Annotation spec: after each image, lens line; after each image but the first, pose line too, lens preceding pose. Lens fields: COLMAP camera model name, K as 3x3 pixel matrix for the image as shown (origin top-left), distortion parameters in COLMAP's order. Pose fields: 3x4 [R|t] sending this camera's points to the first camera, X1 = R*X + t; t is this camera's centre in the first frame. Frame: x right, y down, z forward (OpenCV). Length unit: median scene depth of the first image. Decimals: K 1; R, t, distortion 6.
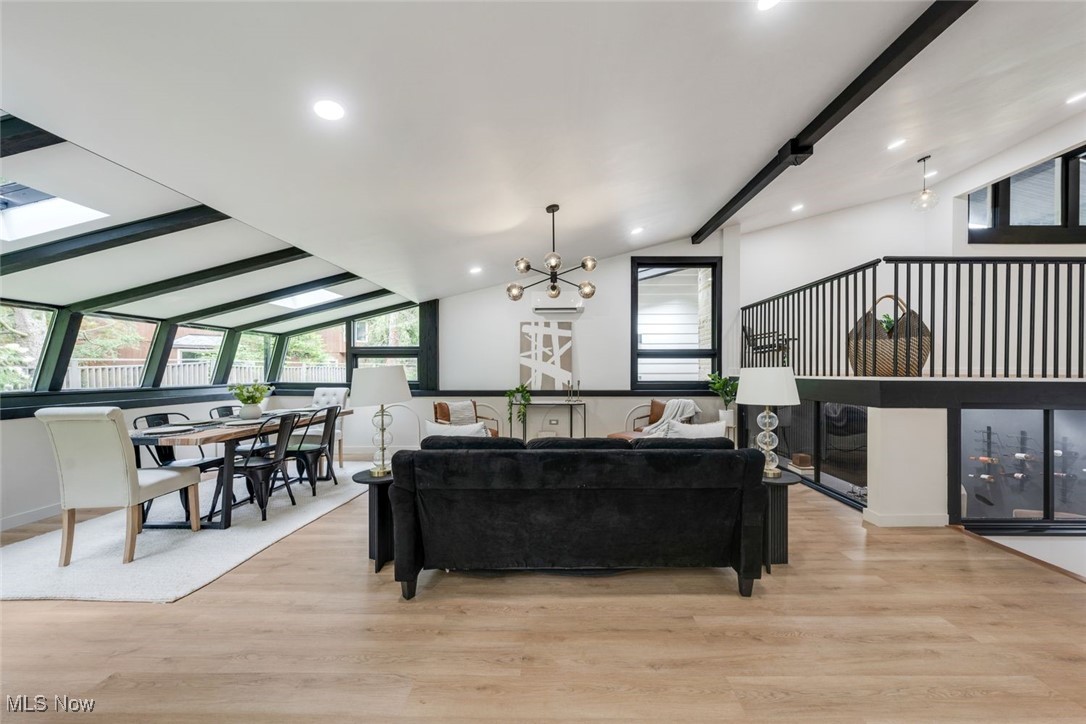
lens RADIAL K [[376.5, 0, 552.5], [0, 376.5, 372.2], [0, 0, 1]] dist [-0.001707, -0.000571]
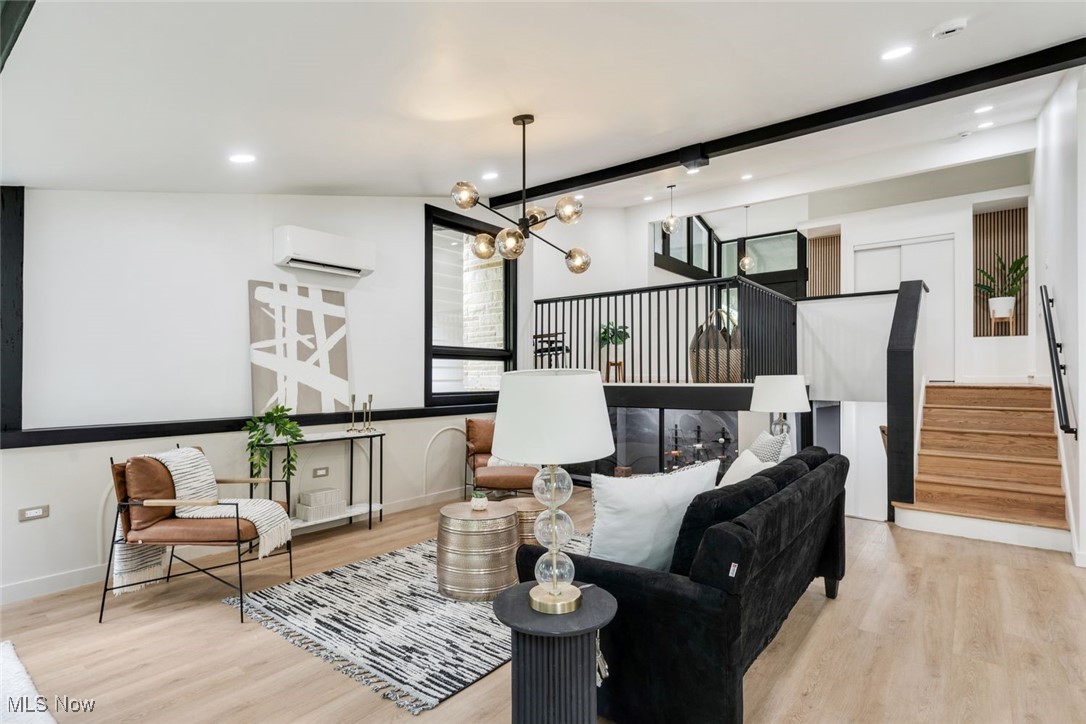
lens RADIAL K [[549.9, 0, 547.5], [0, 549.9, 364.2], [0, 0, 1]] dist [0.012053, -0.002940]
pose [[0.607867, 0.018771, 0.793817, -0.440465], [0.001134, 0.999699, -0.024507, -0.003481], [-0.794038, 0.015797, 0.607662, 0.258931]]
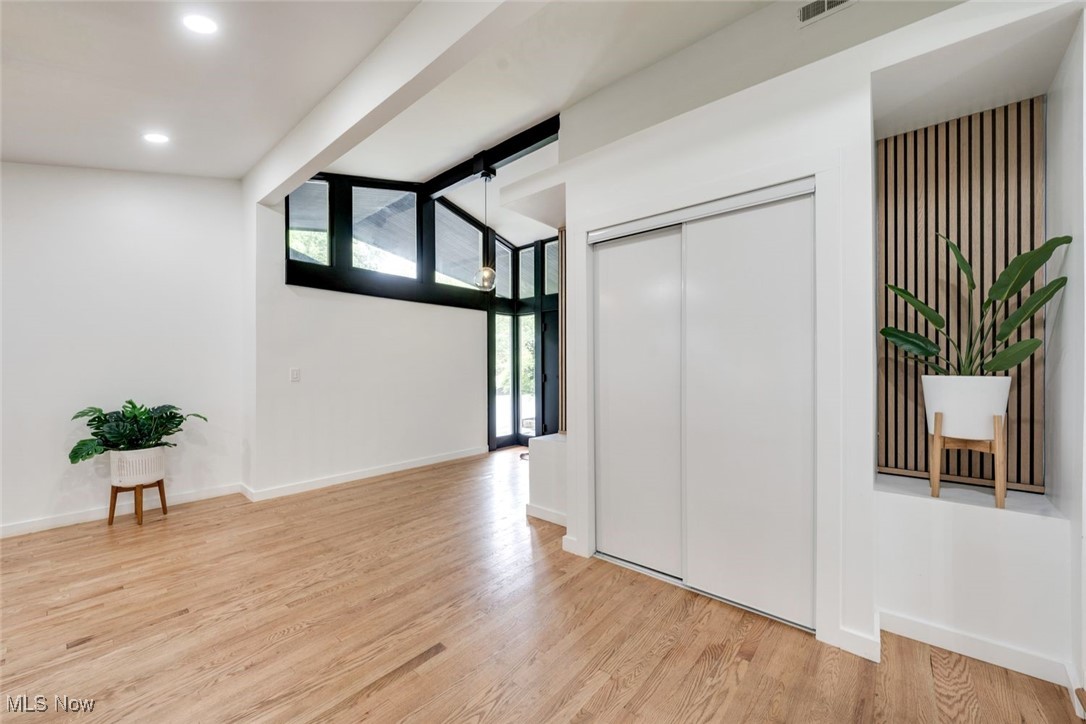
lens RADIAL K [[427.7, 0, 536.1], [0, 427.7, 360.6], [0, 0, 1]] dist [0.000318, 0.000201]
pose [[0.645864, 0.016972, 0.763264, 0.826547], [0.002279, 0.999706, -0.024158, -0.200289], [-0.763449, 0.017342, 0.645635, 0.236950]]
